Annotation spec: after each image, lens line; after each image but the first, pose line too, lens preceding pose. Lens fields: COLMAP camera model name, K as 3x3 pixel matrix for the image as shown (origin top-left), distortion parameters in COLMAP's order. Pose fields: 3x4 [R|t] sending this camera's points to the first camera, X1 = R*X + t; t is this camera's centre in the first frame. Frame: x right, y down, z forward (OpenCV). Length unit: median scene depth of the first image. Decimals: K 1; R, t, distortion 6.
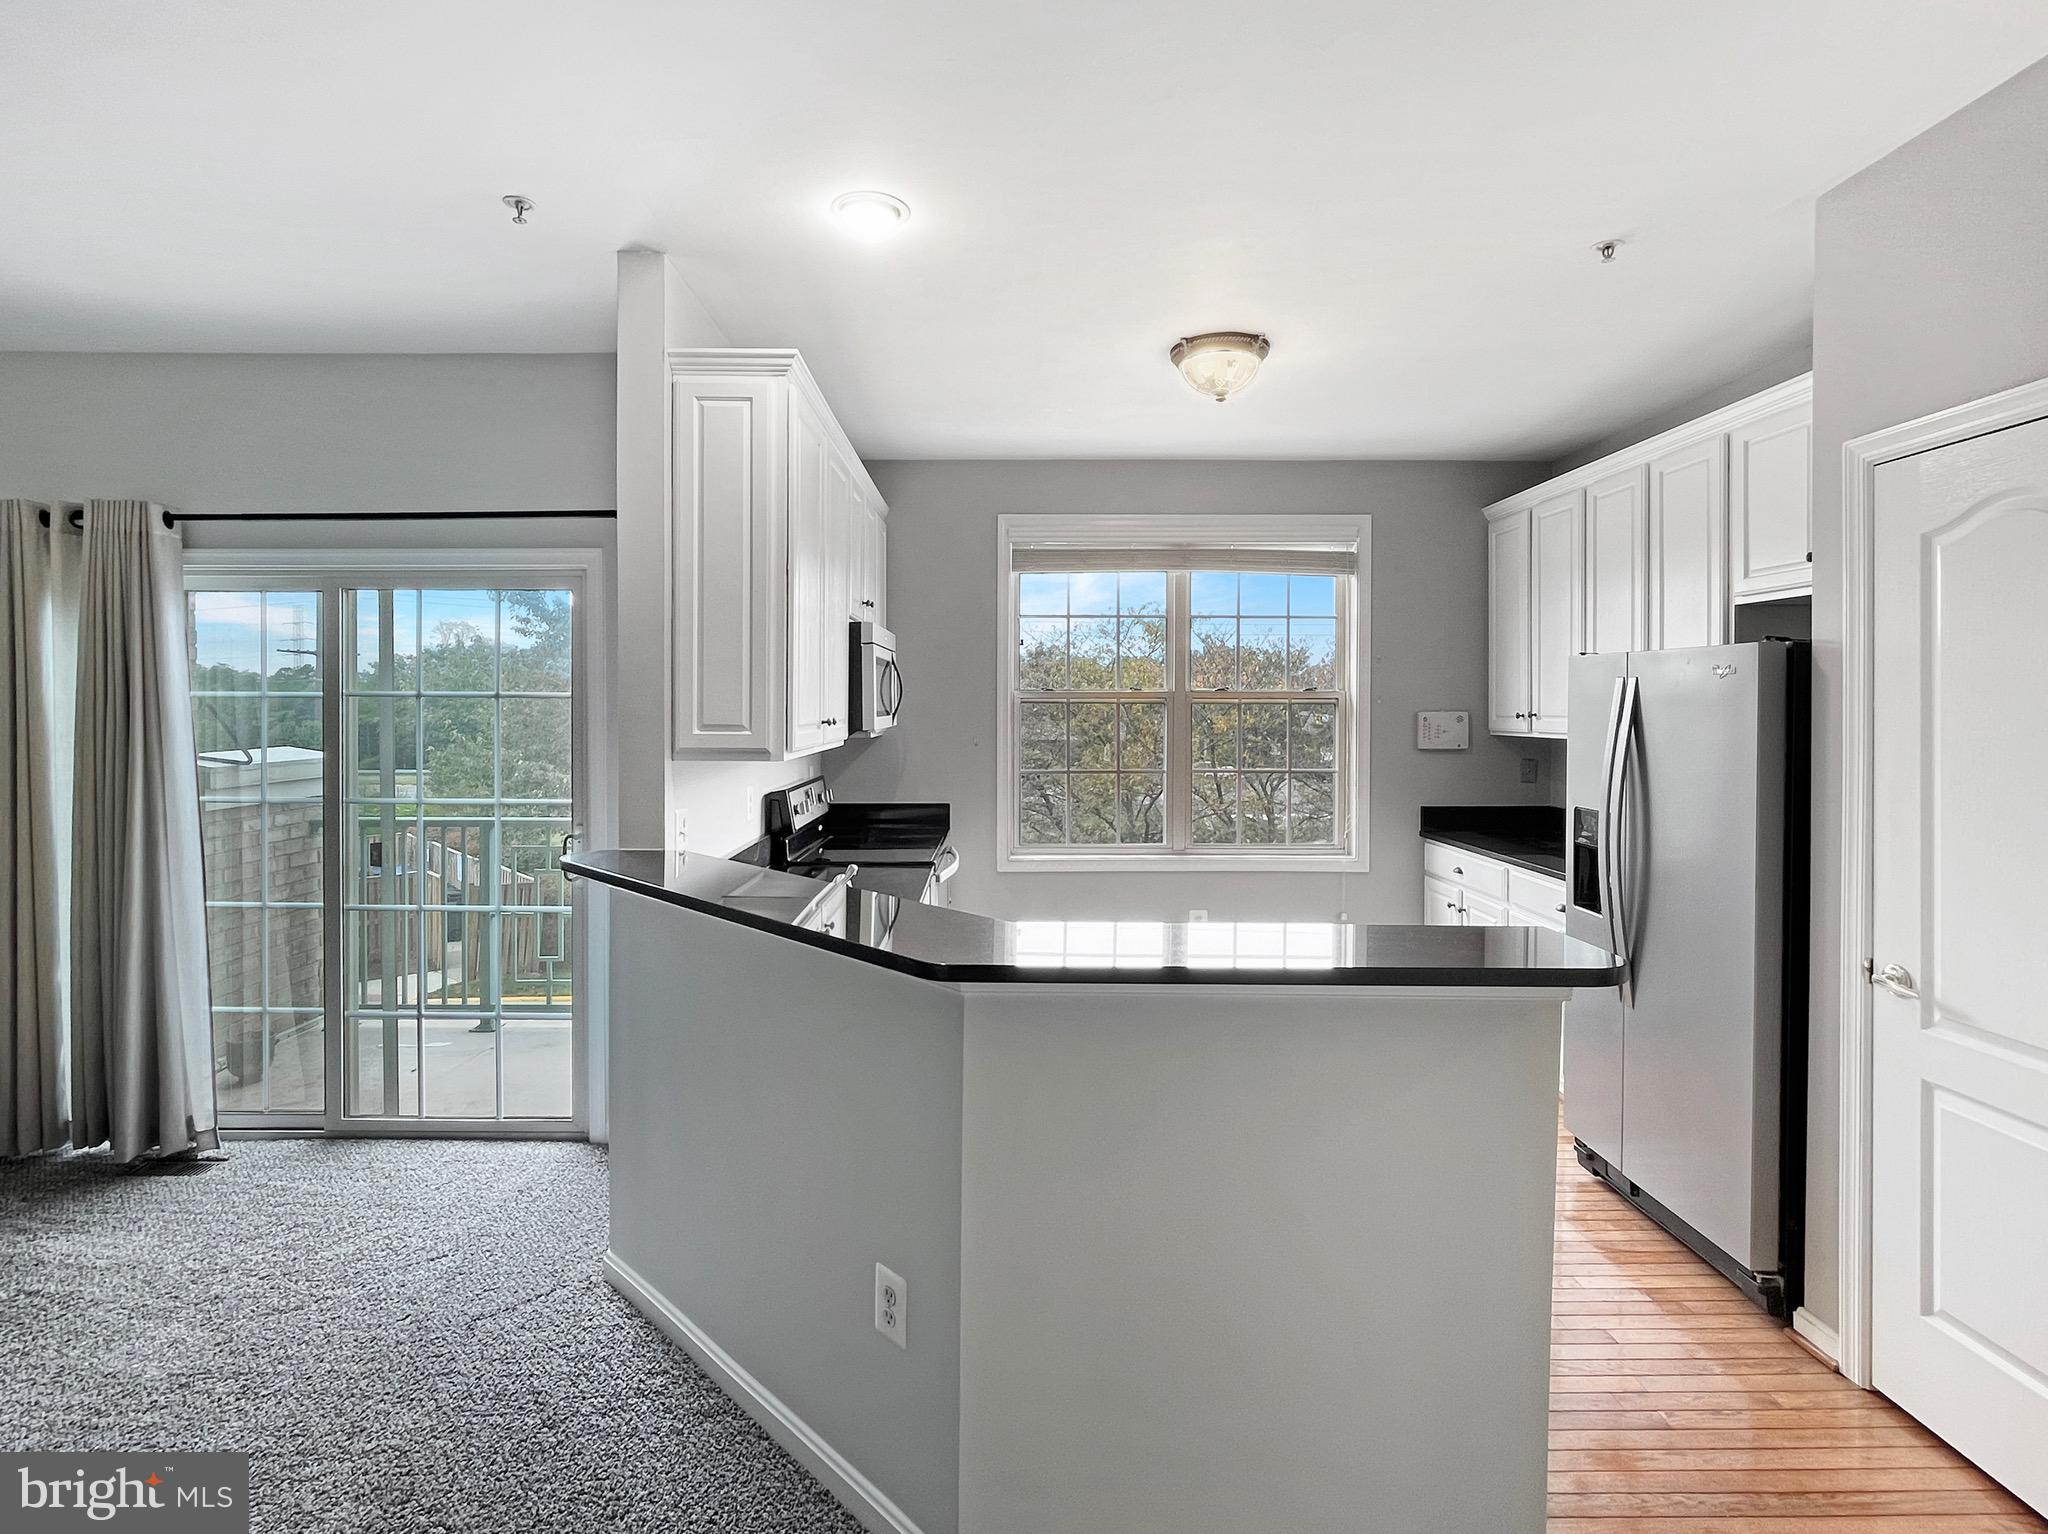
lens RADIAL K [[1011.7, 0, 1002.7], [0, 1011.7, 715.7], [0, 0, 1]] dist [-0.002363, -0.000515]
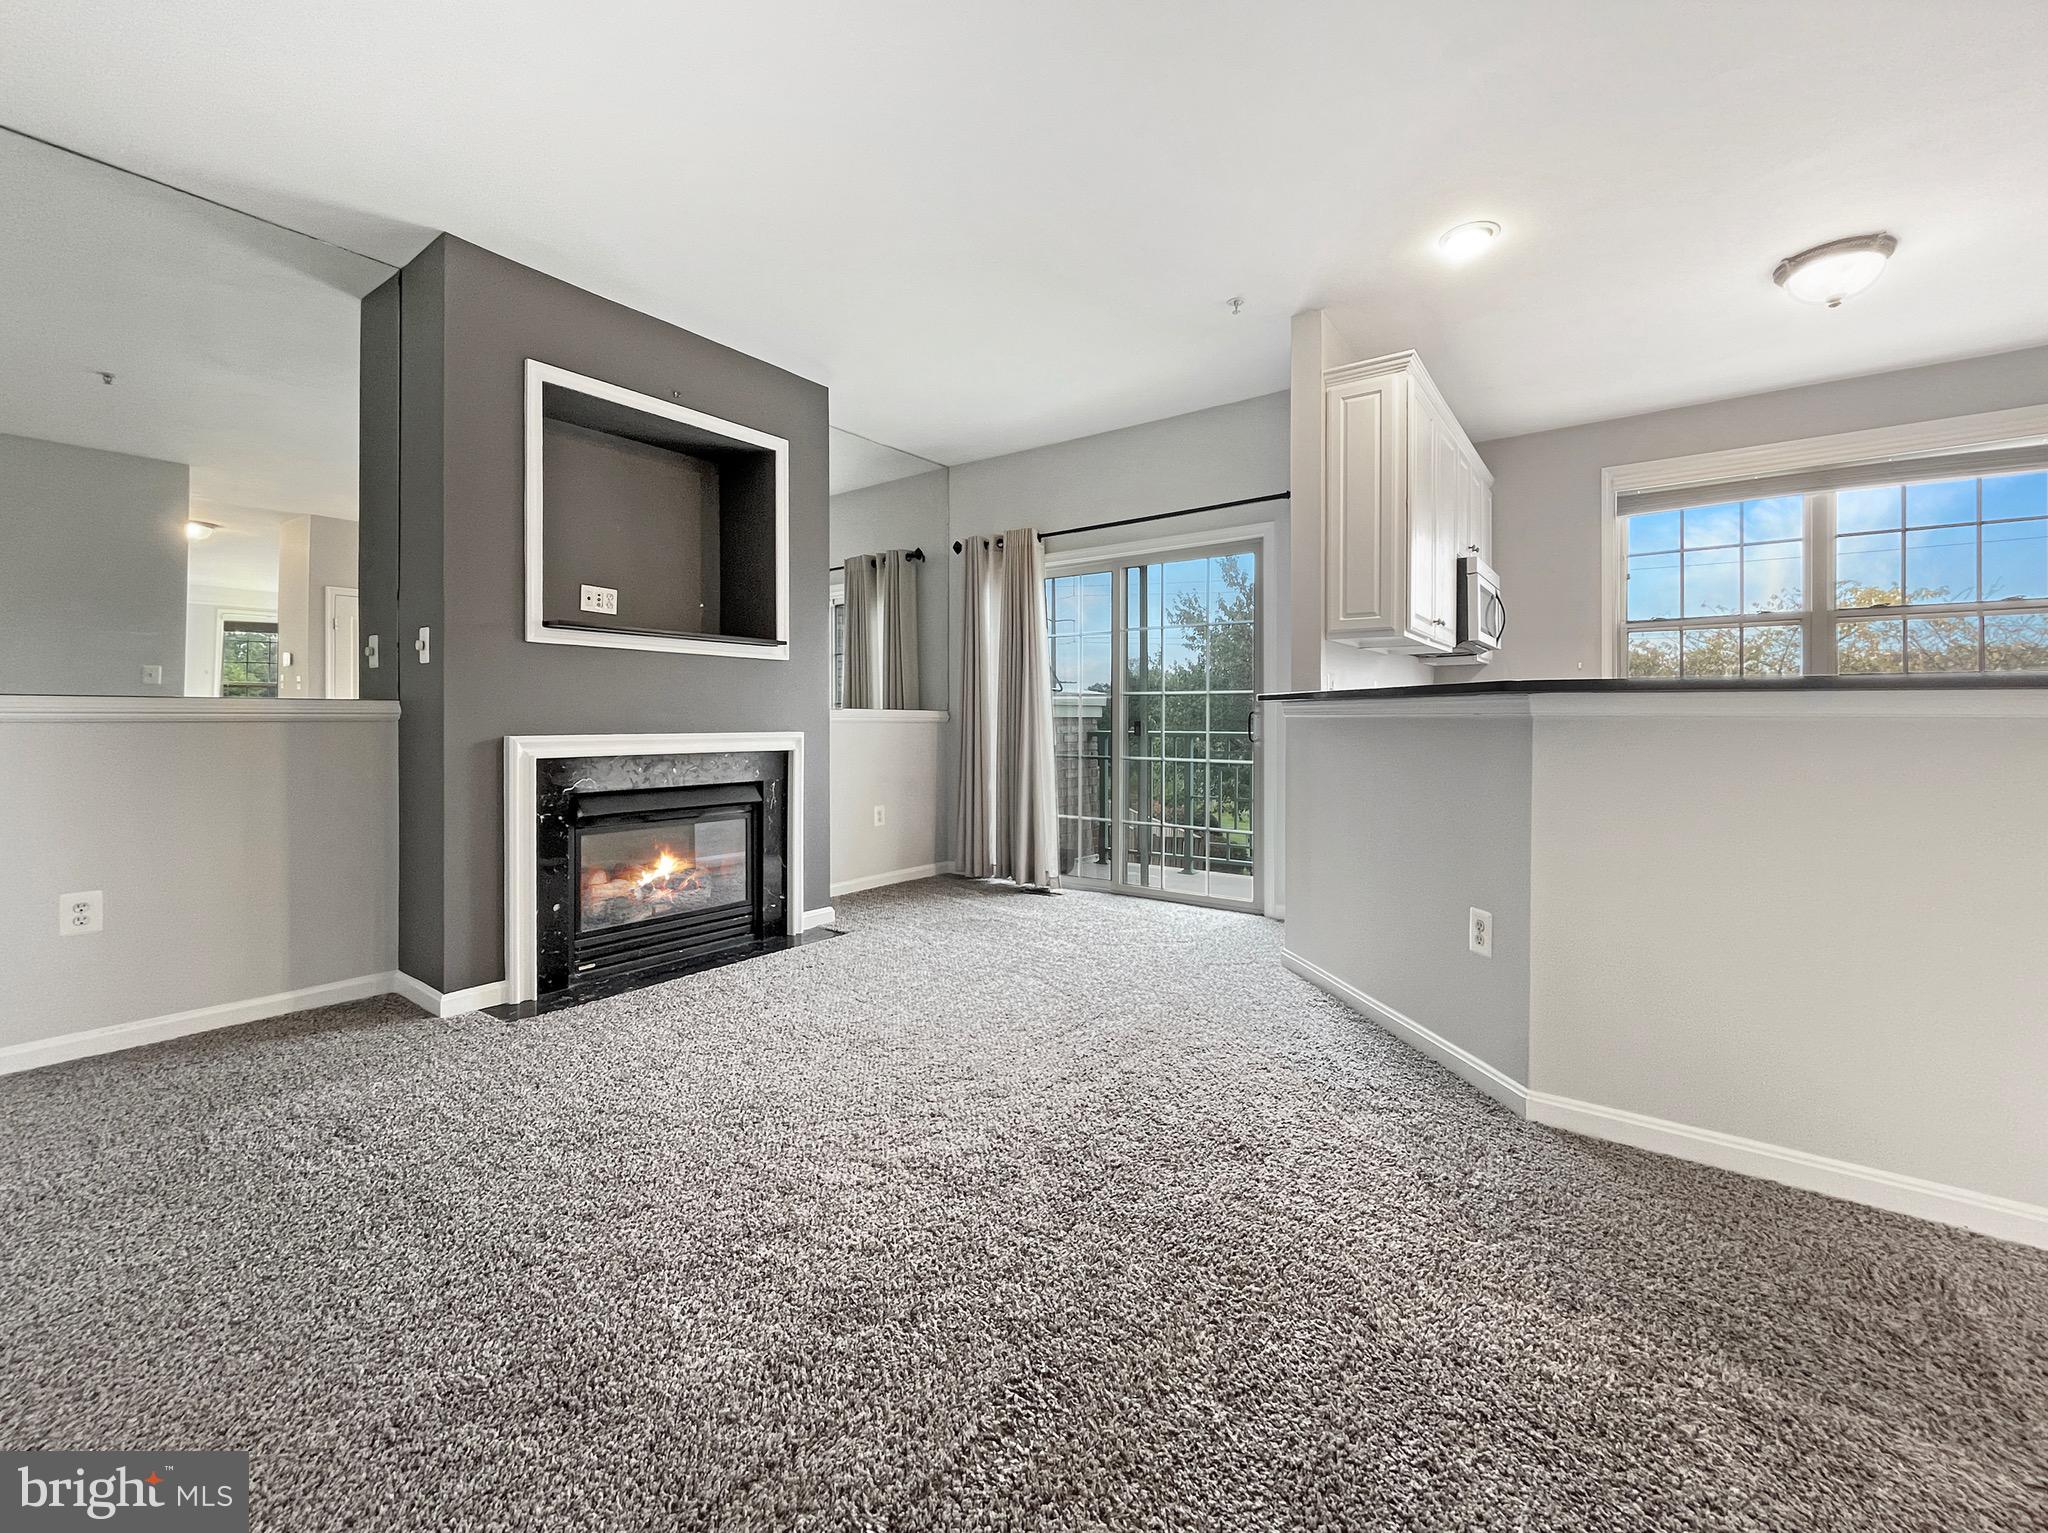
lens RADIAL K [[853.9, 0, 1016.2], [0, 853.9, 719.5], [0, 0, 1]] dist [-0.000962, 0.000159]
pose [[0.805537, -0.002352, -0.592540, 0.050117], [-0.004990, 0.999930, -0.010753, 0.150867], [0.592524, 0.011618, 0.805469, -0.260612]]
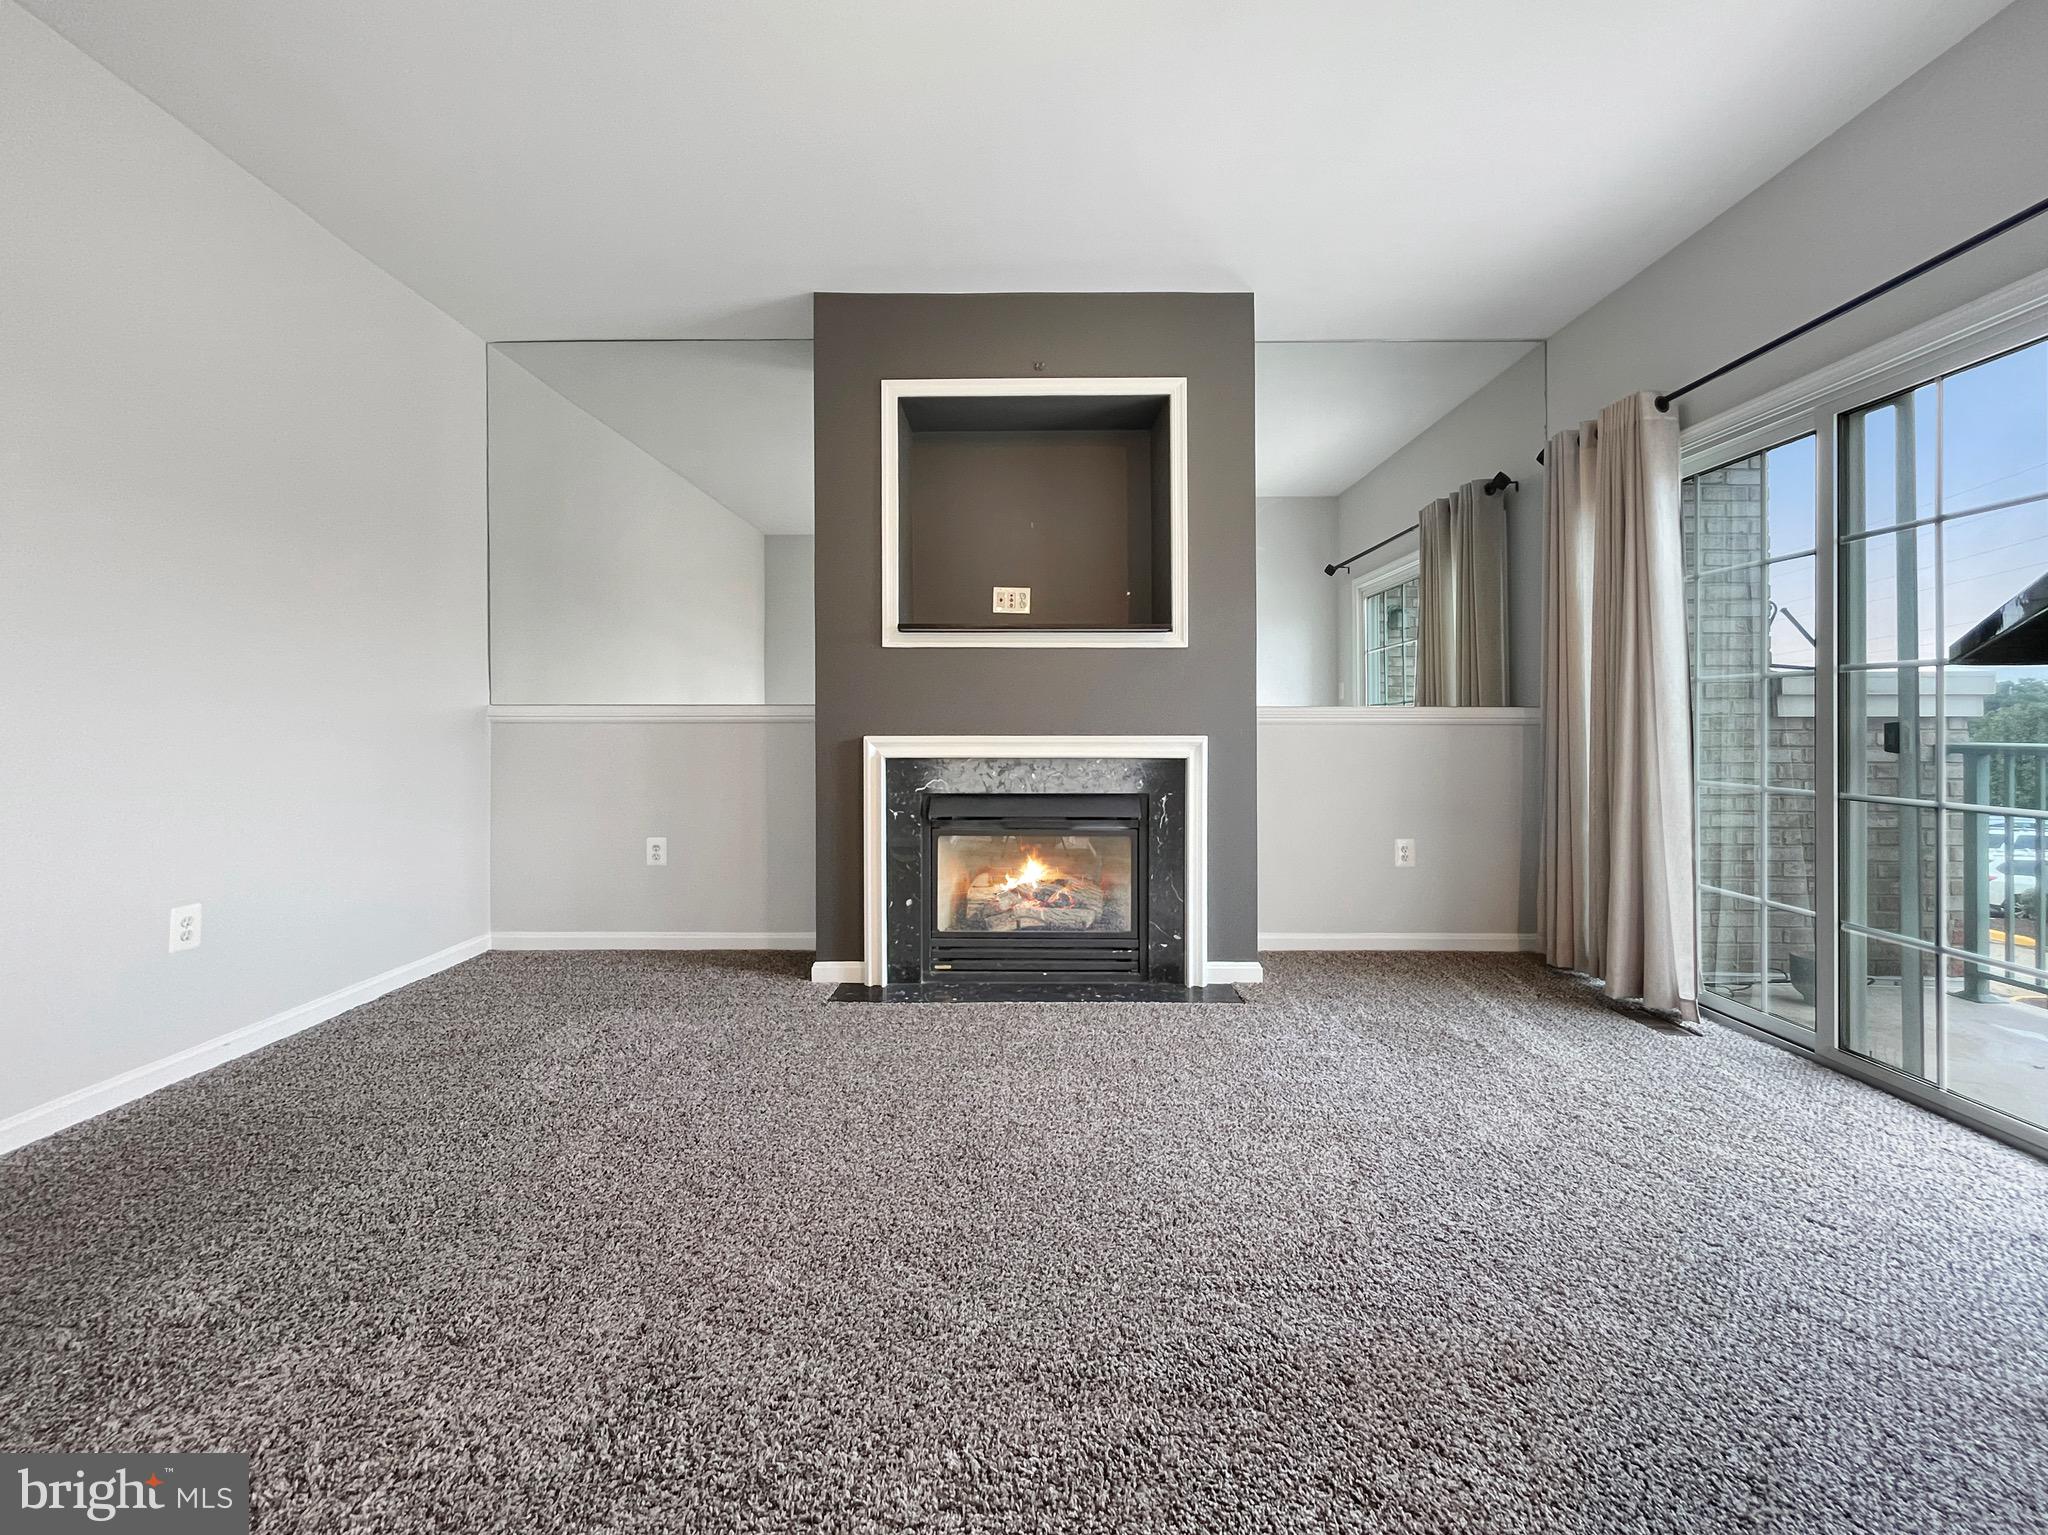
lens RADIAL K [[846.2, 0, 1025.4], [0, 846.2, 724.3], [0, 0, 1]] dist [-0.000838, 0.000320]
pose [[0.005080, -0.001636, -0.999986, 0.047775], [-0.011331, 0.999934, -0.001693, 0.147697], [0.999923, 0.011339, 0.005061, 0.339262]]
